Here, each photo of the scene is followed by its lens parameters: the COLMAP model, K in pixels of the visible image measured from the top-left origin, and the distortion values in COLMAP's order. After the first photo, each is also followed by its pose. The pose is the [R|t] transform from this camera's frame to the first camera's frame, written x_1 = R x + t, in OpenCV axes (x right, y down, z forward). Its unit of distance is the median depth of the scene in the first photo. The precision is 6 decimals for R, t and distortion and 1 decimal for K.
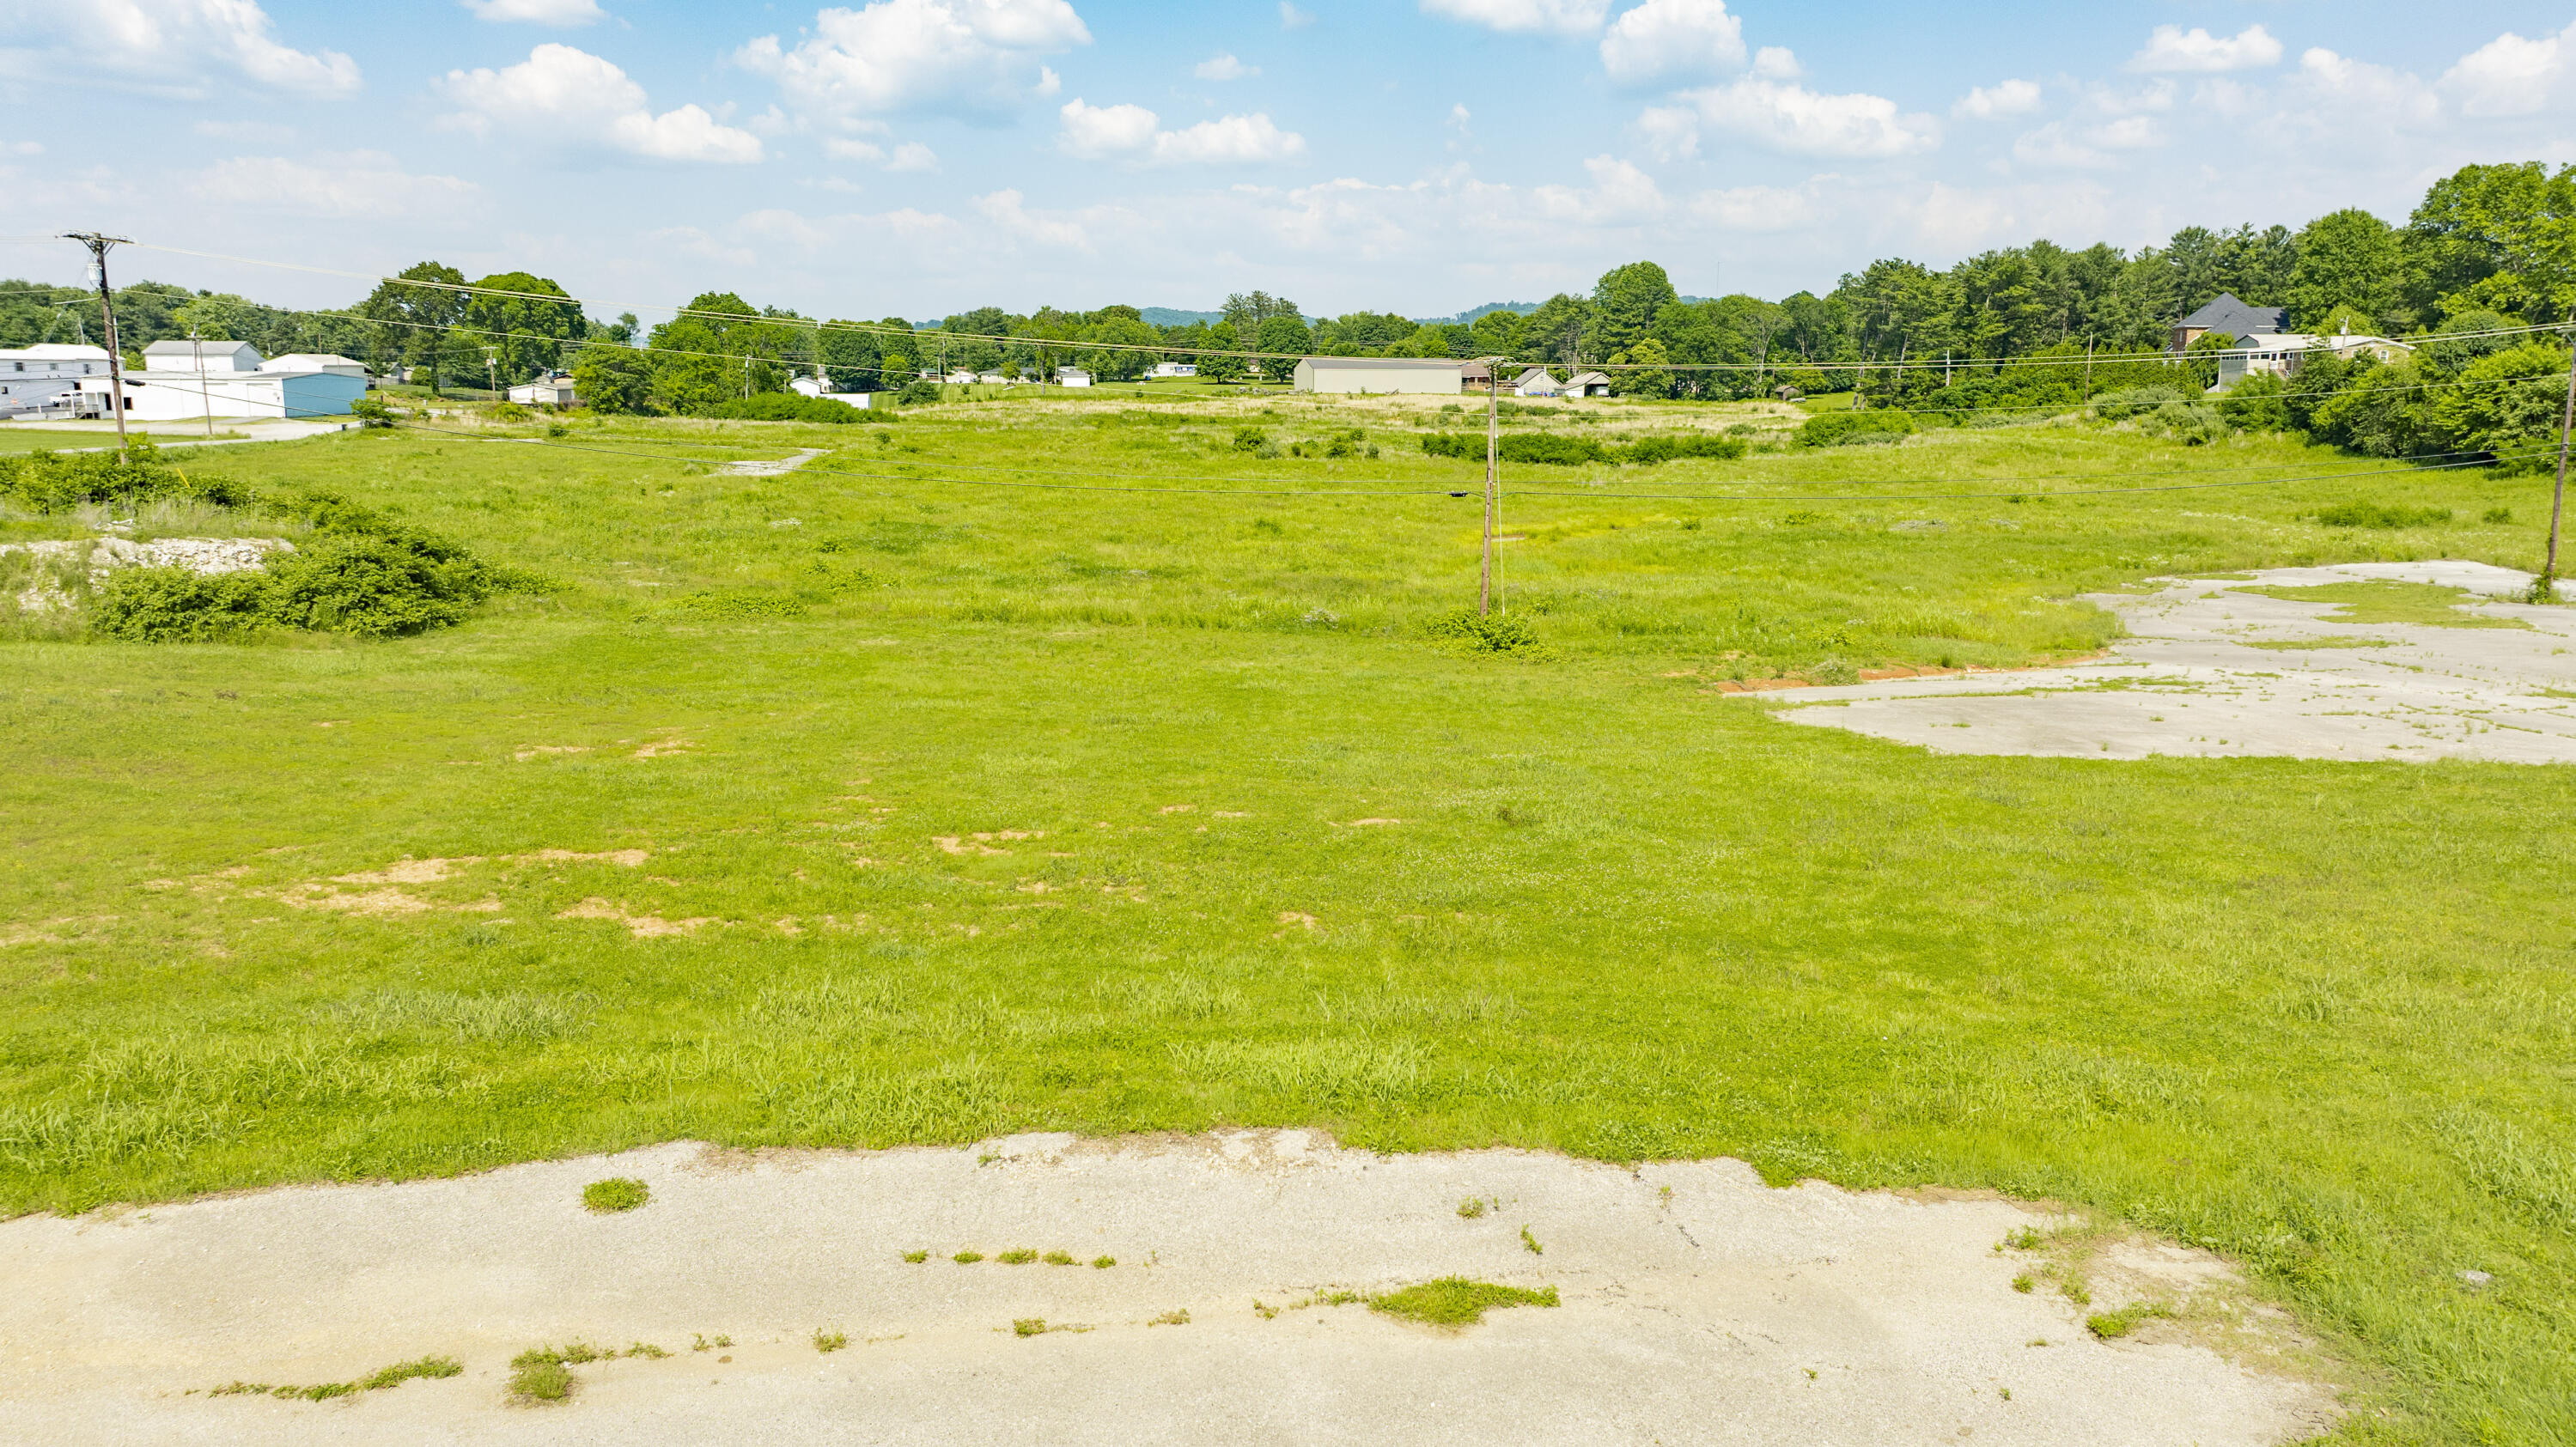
lens RADIAL K [[1821.9, 0, 1303.8], [0, 1821.9, 687.1], [0, 0, 1]] dist [-0.040901, 0.046324]
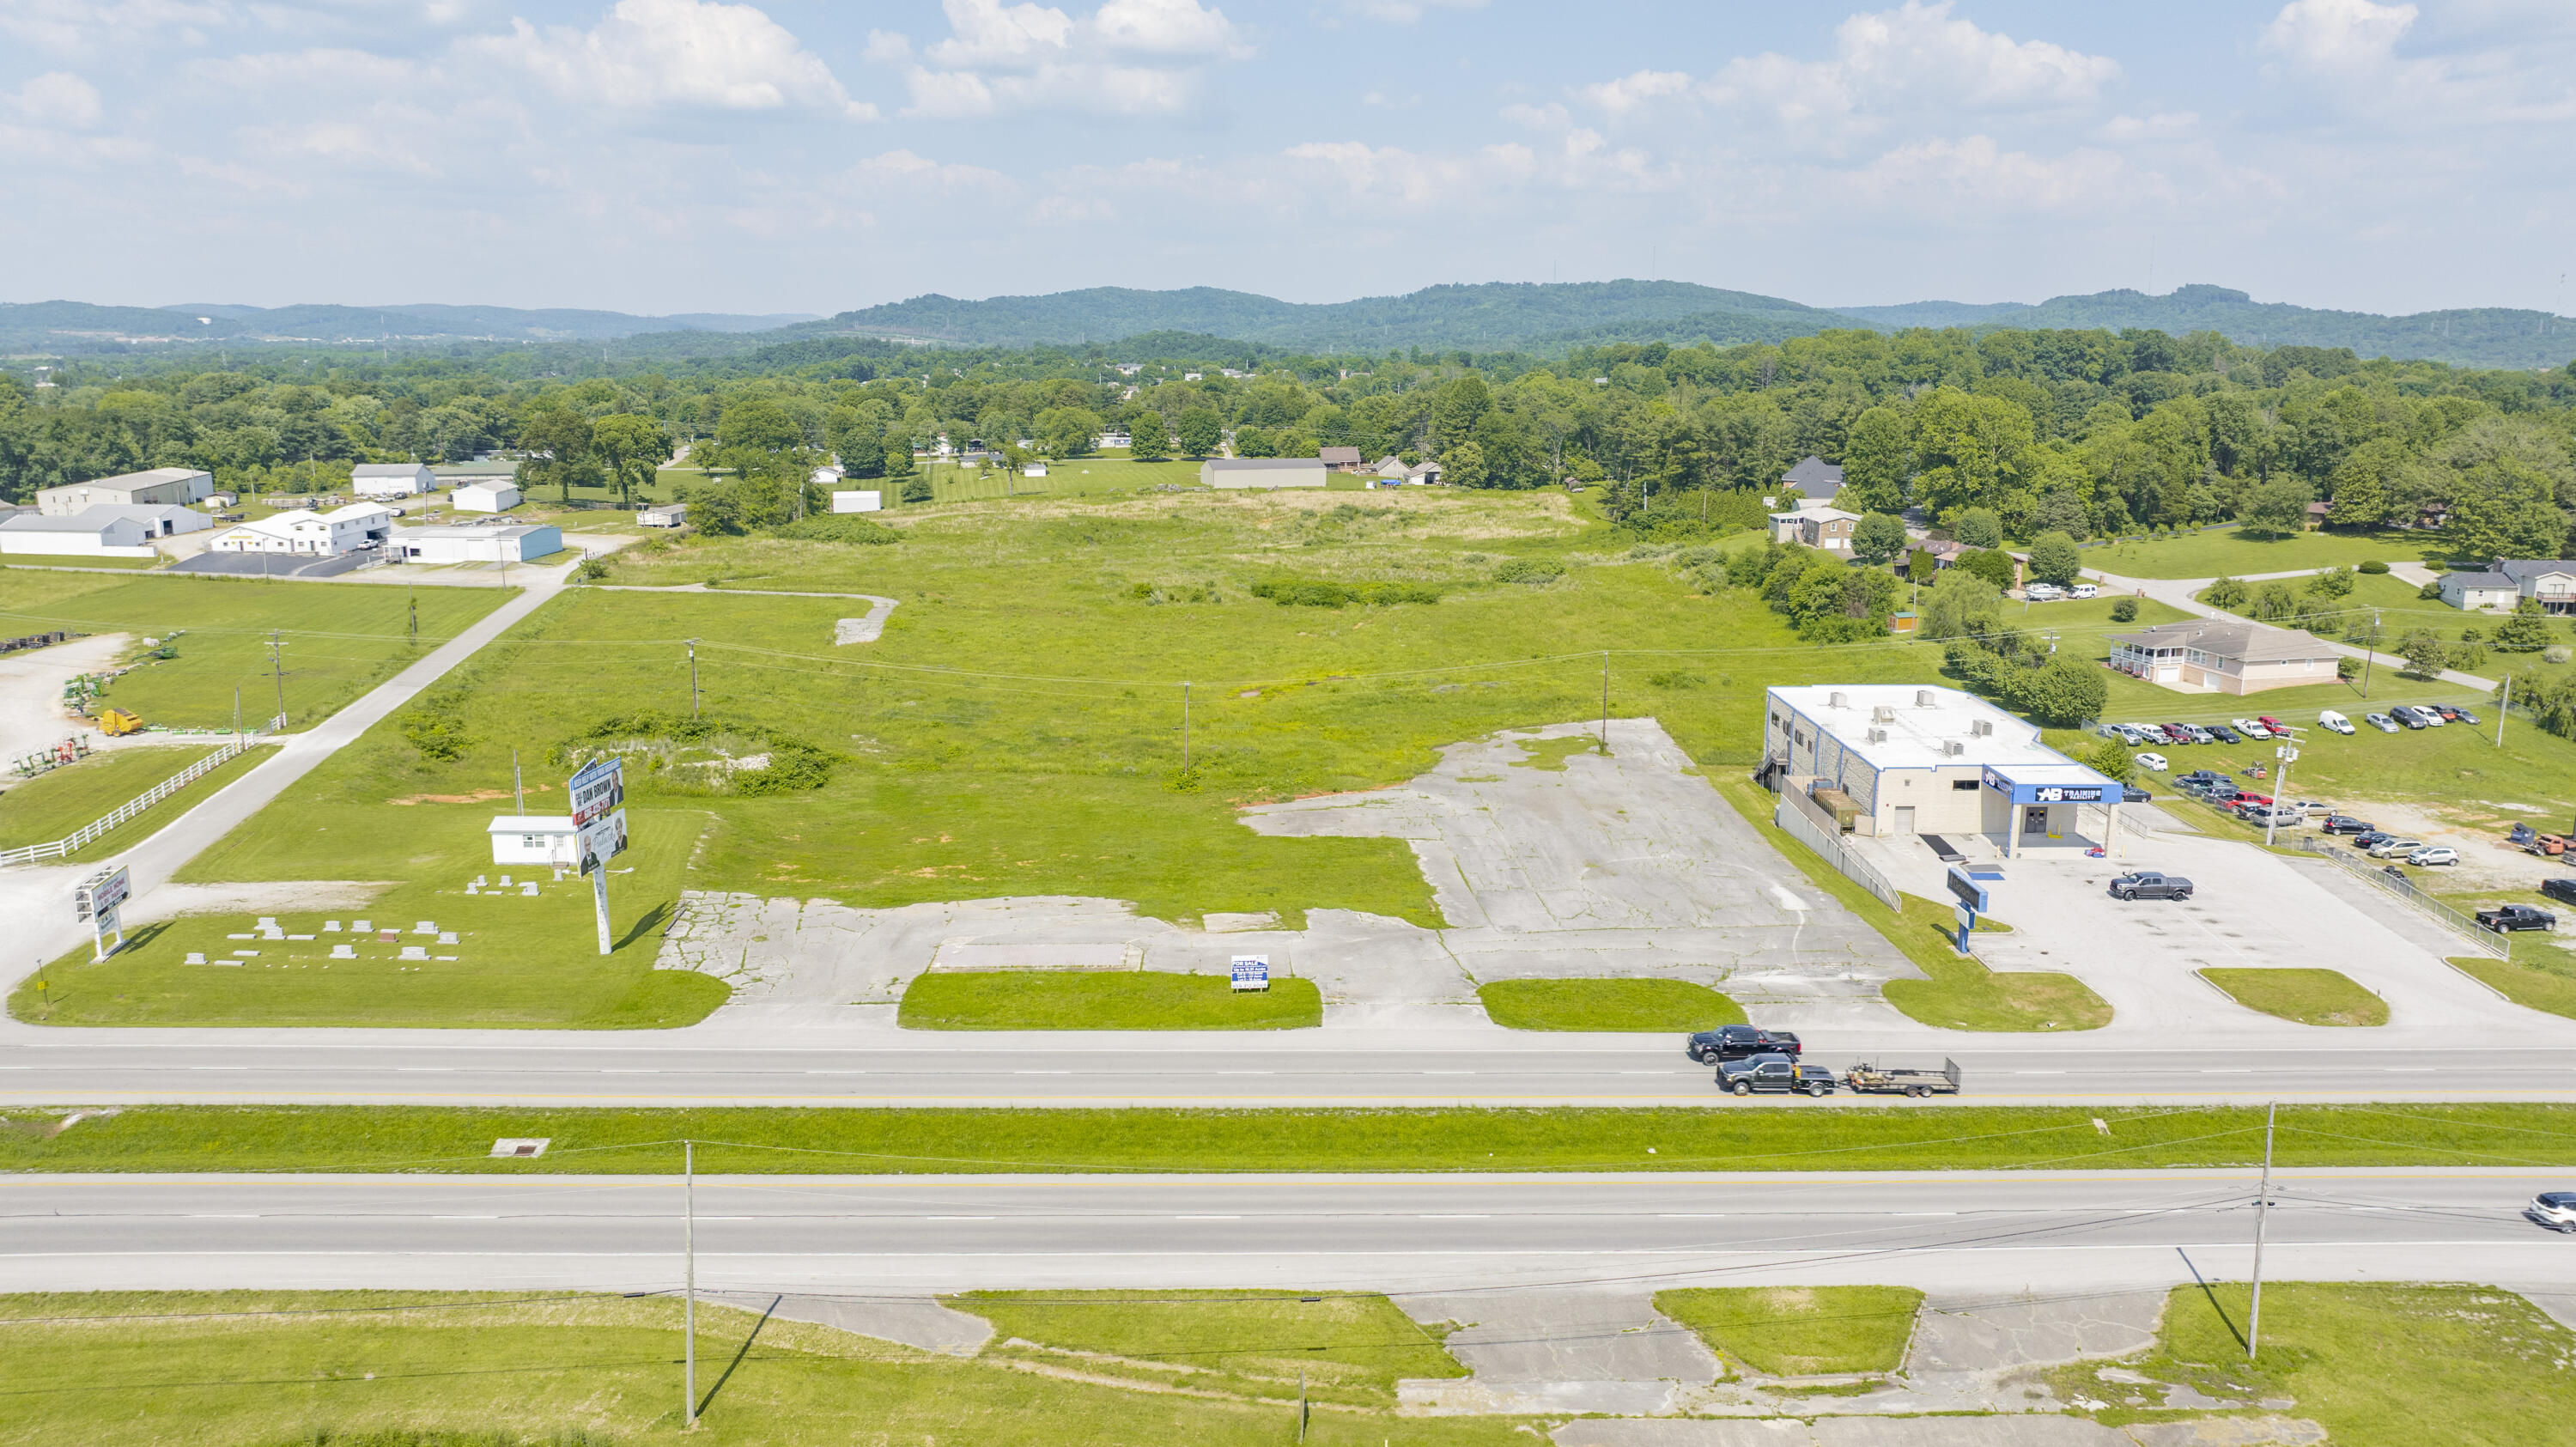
lens RADIAL K [[1822.2, 0, 1302.3], [0, 1822.2, 713.0], [0, 0, 1]] dist [-0.040901, 0.046324]
pose [[0.999756, -0.006226, 0.021179, 0.060207], [0.005510, 0.999416, 0.033715, -0.061135], [-0.021376, -0.033590, 0.999207, -0.499524]]
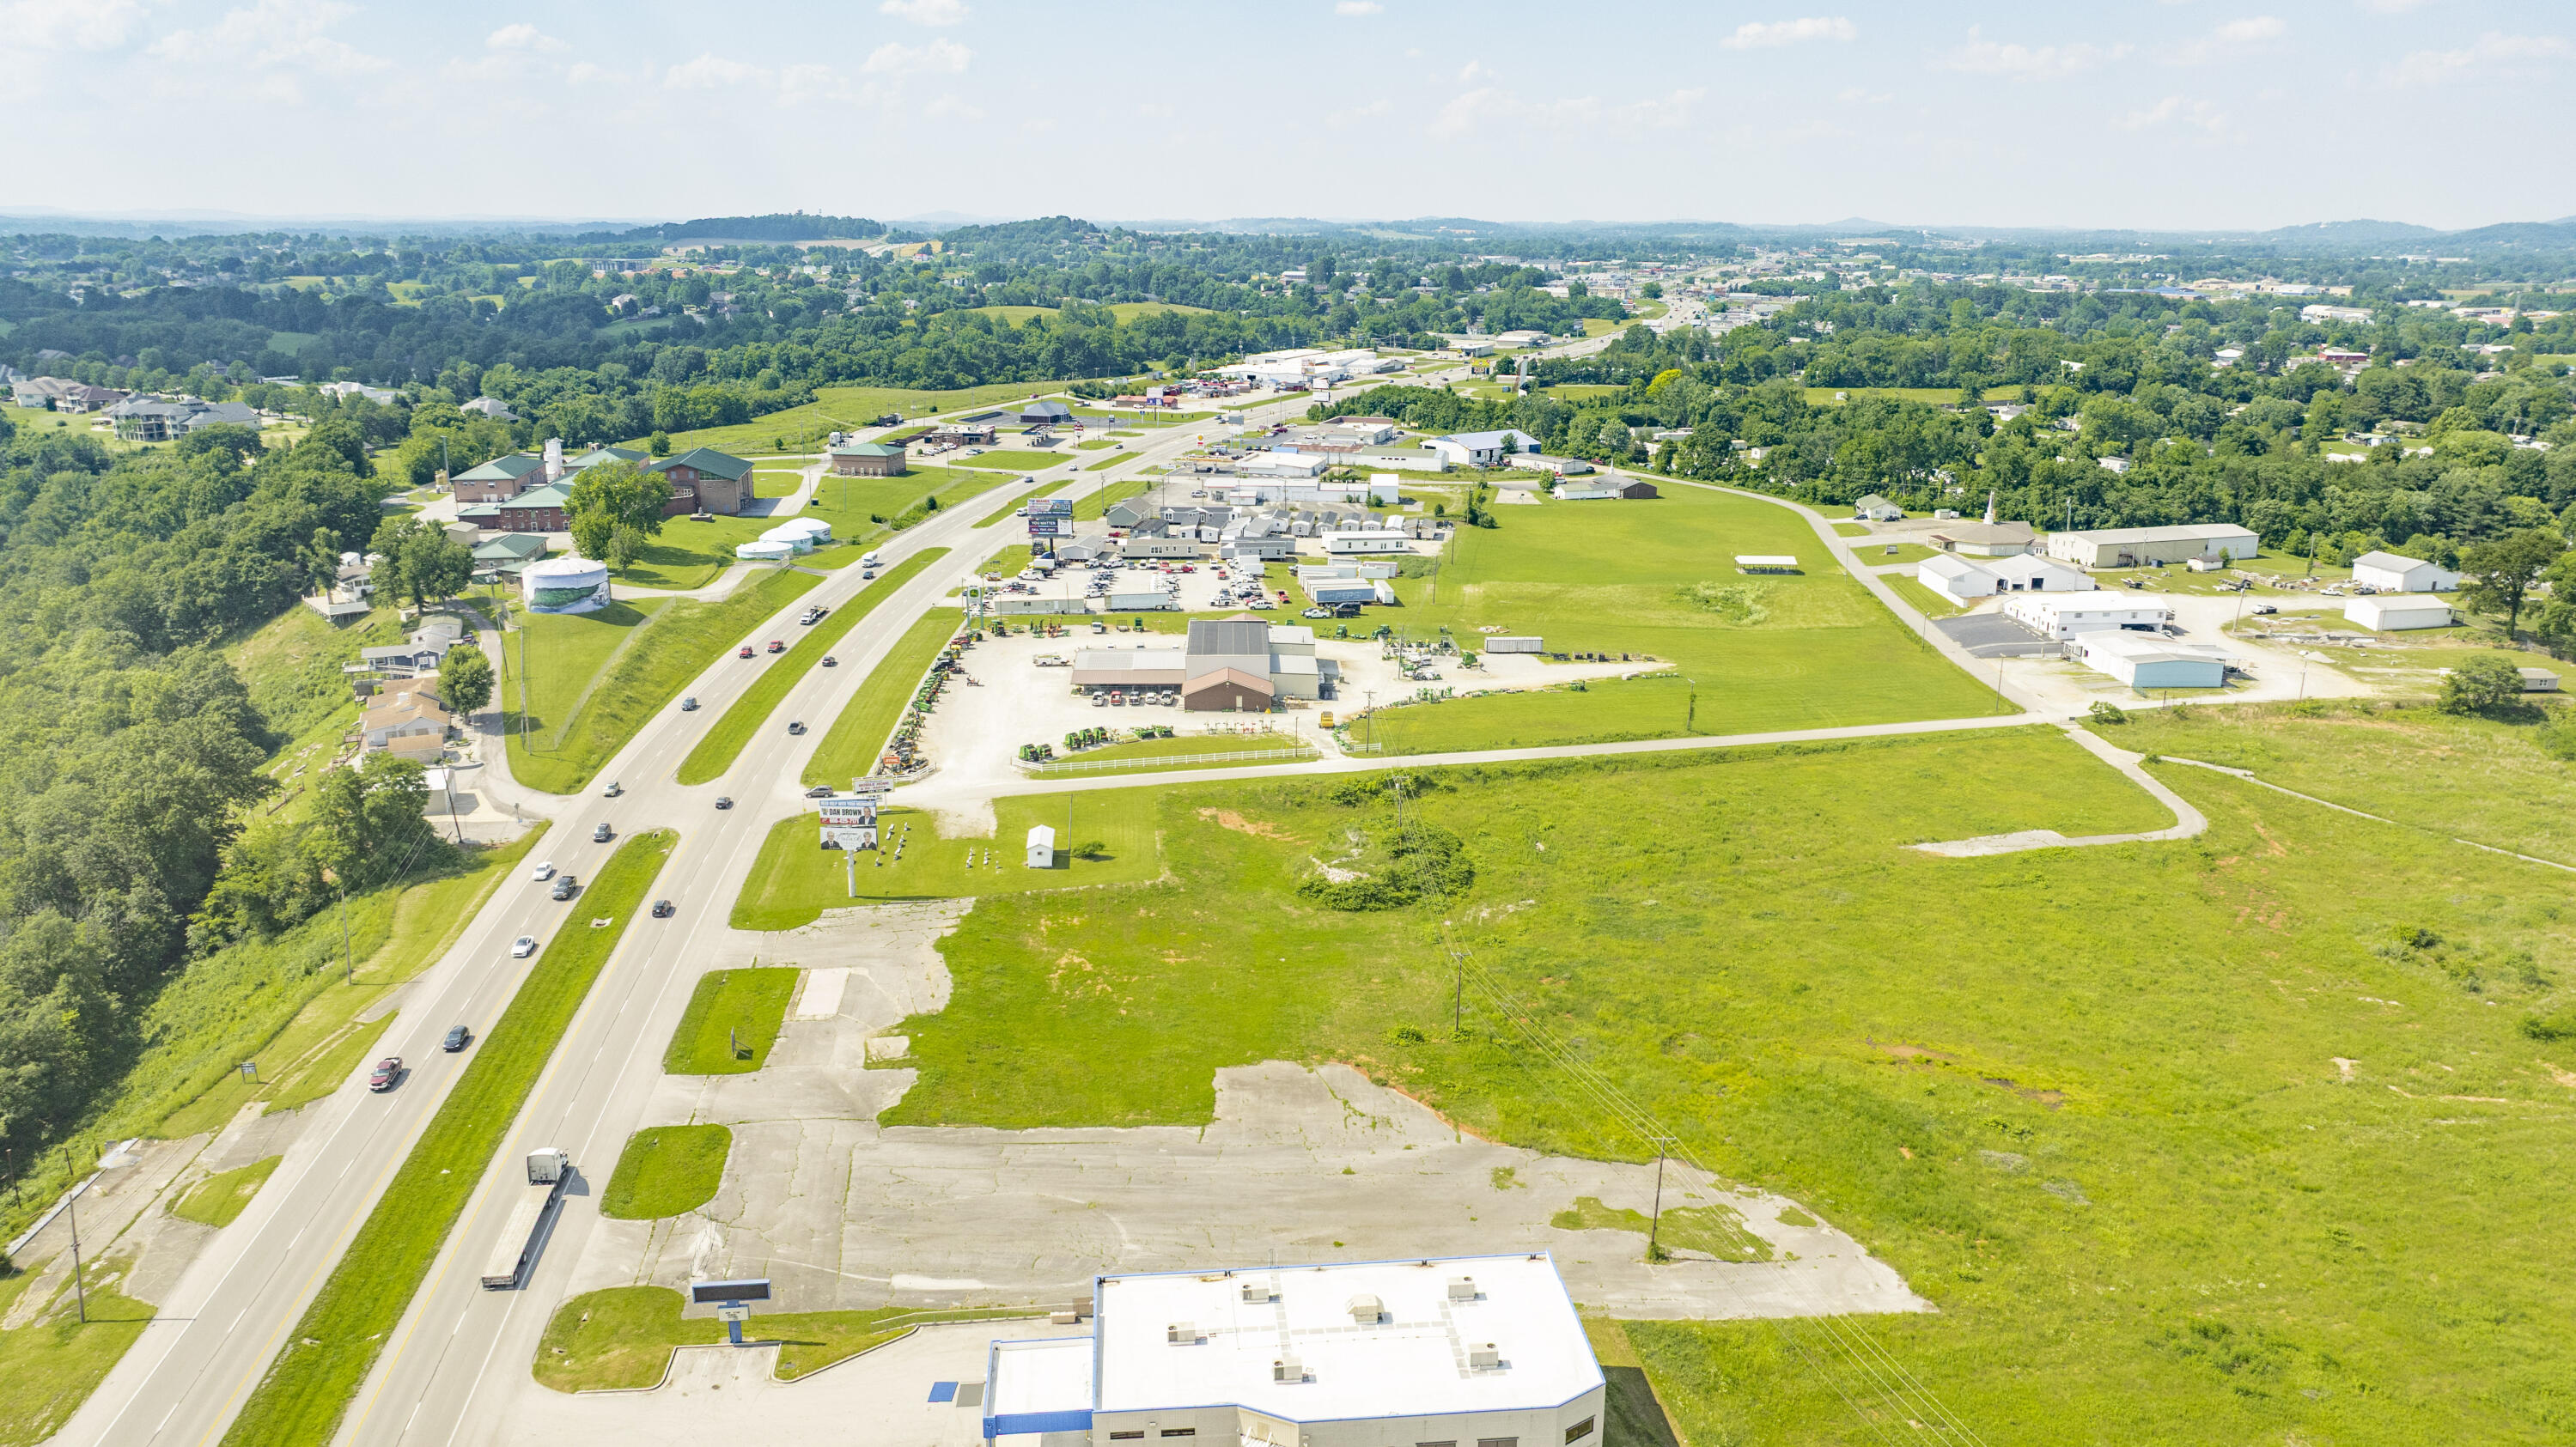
lens RADIAL K [[1821.9, 0, 1293.3], [0, 1821.9, 708.0], [0, 0, 1]] dist [-0.040901, 0.046324]
pose [[0.102590, 0.254465, -0.961625, 0.765713], [-0.177051, 0.955961, 0.234078, -0.327281], [0.978840, 0.146243, 0.143125, 0.064043]]
